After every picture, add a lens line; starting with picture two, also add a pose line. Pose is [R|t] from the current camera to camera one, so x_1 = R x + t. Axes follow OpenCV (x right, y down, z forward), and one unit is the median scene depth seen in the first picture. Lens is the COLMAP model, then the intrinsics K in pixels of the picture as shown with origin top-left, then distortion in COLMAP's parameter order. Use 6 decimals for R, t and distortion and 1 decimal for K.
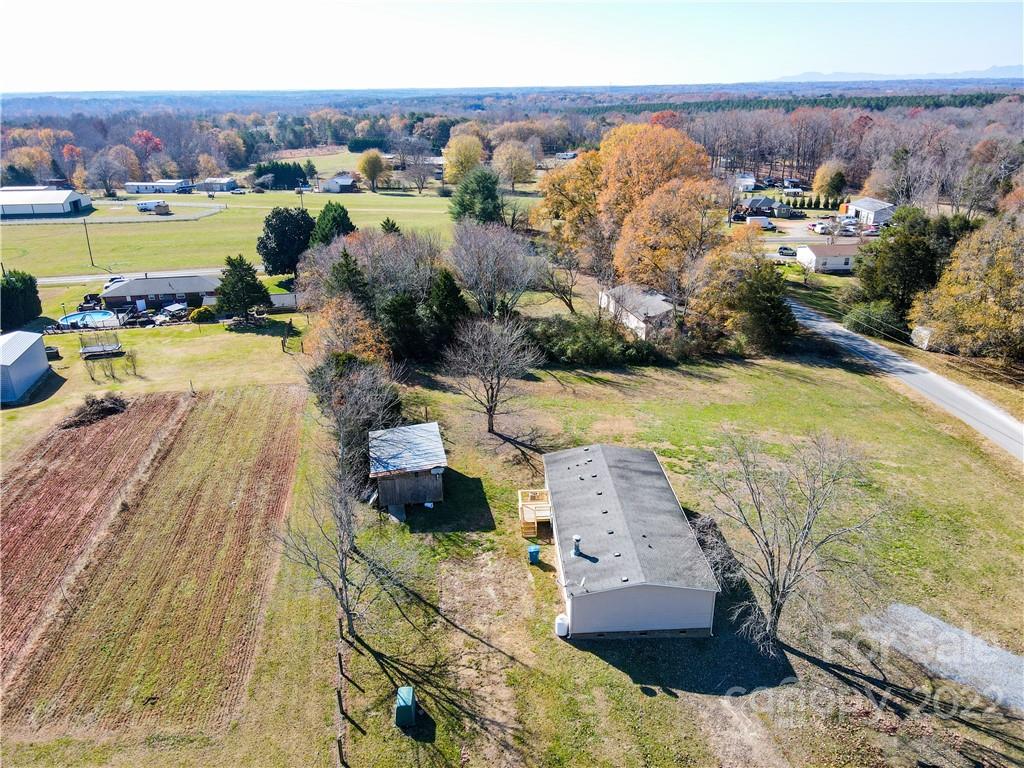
lens RADIAL K [[752.6, 0, 513.7], [0, 752.6, 389.1], [0, 0, 1]] dist [0.013194, -0.002834]
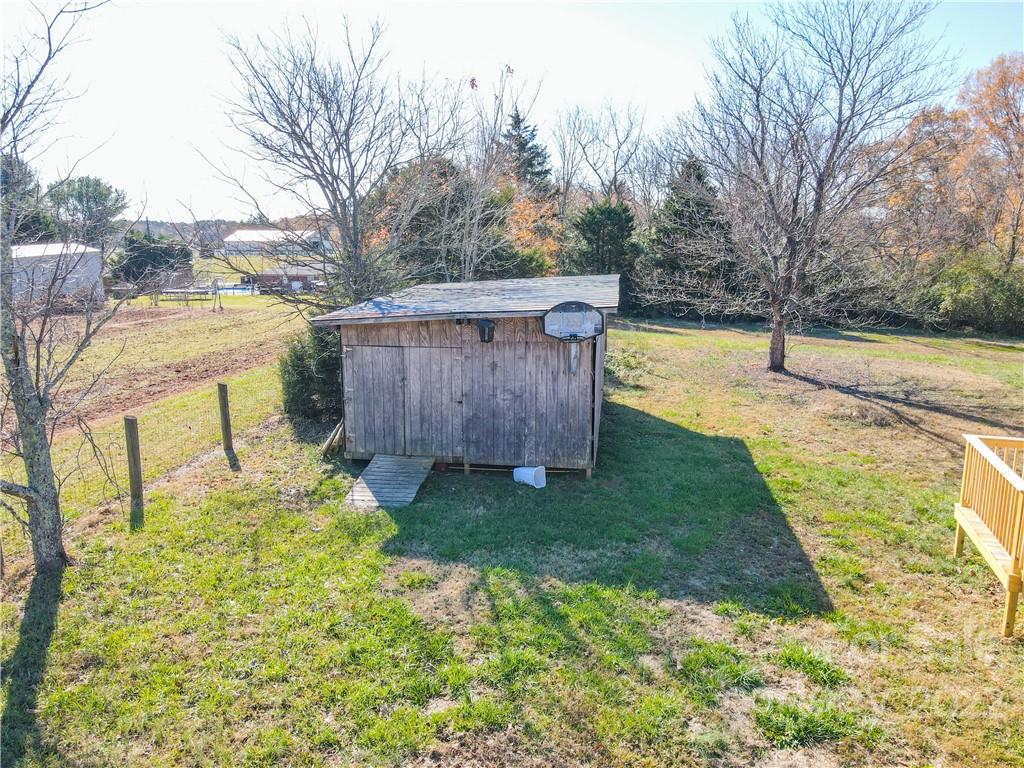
lens RADIAL K [[752.6, 0, 521.1], [0, 752.6, 382.8], [0, 0, 1]] dist [0.013194, -0.002834]
pose [[0.946994, 0.077563, -0.311747, -0.049114], [-0.129673, 0.980138, -0.150049, 0.195562], [0.293917, 0.182521, 0.938243, 0.924685]]
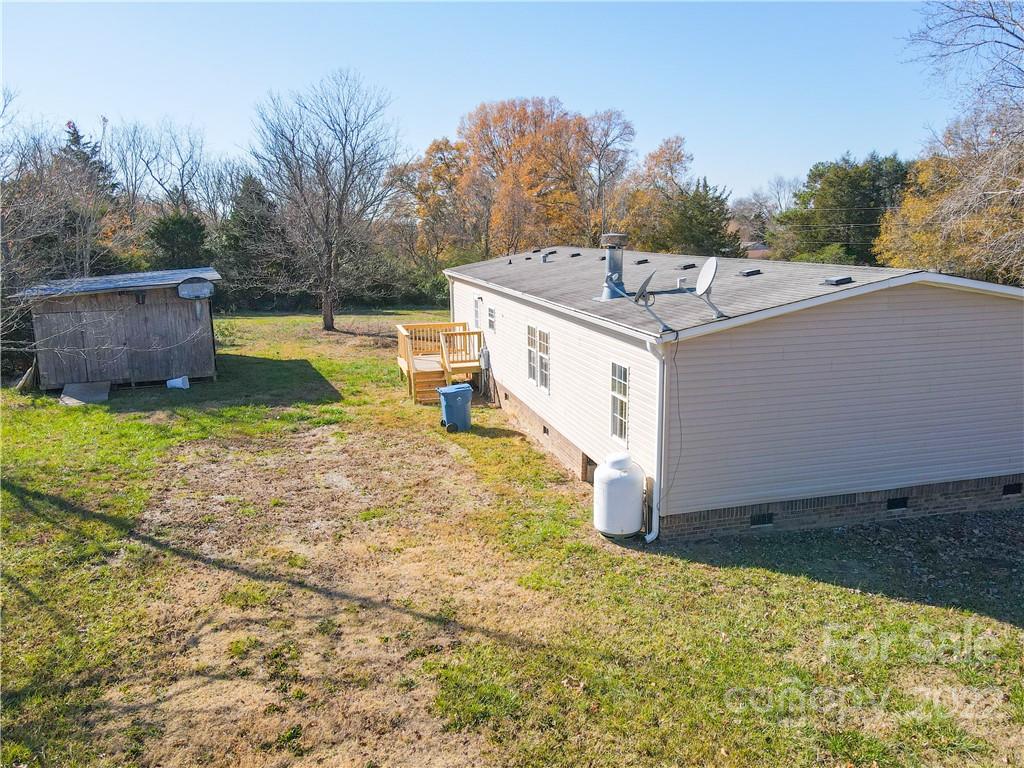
lens RADIAL K [[752.6, 0, 517.3], [0, 752.6, 378.6], [0, 0, 1]] dist [0.013194, -0.002834]
pose [[0.976069, -0.040029, 0.213746, -0.023086], [0.079287, 0.980760, -0.178392, 0.290958], [-0.202492, 0.191070, 0.960463, 0.684379]]
